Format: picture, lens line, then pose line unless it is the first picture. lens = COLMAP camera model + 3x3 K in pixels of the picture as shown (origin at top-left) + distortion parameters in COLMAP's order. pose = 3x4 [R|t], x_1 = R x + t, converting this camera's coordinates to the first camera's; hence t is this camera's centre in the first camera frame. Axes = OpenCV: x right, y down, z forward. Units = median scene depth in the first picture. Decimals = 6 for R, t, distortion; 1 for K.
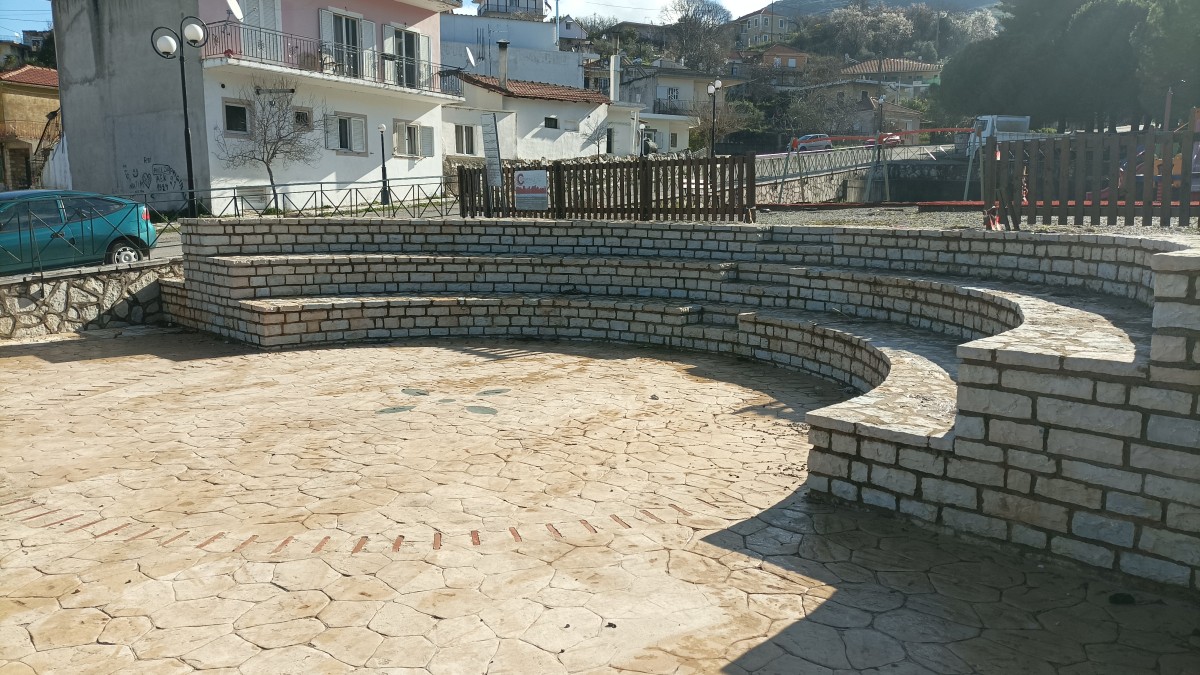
lens RADIAL K [[899.0, 0, 604.4], [0, 899.0, 335.8], [0, 0, 1]] dist [0.028960, -0.001894]
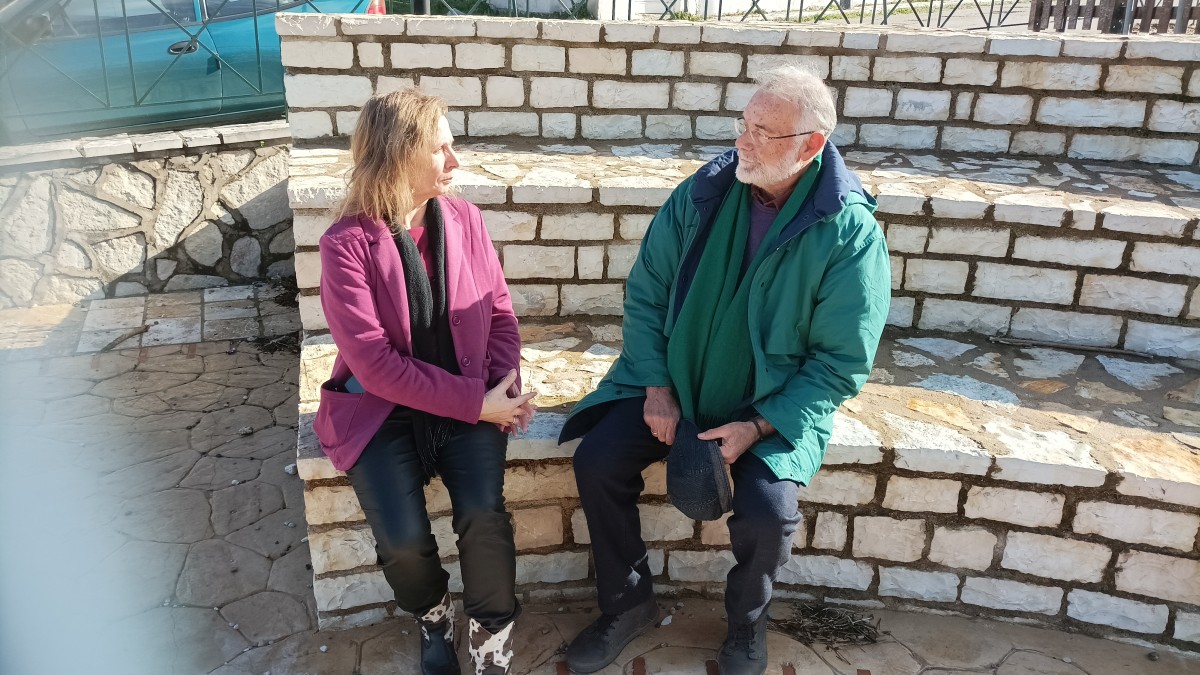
lens RADIAL K [[899.0, 0, 602.1], [0, 899.0, 340.6], [0, 0, 1]] dist [0.028960, -0.001894]
pose [[0.889656, 0.173993, -0.422182, -0.199474], [-0.086380, 0.971993, 0.218557, -0.094432], [0.448386, -0.157972, 0.879770, 0.733246]]
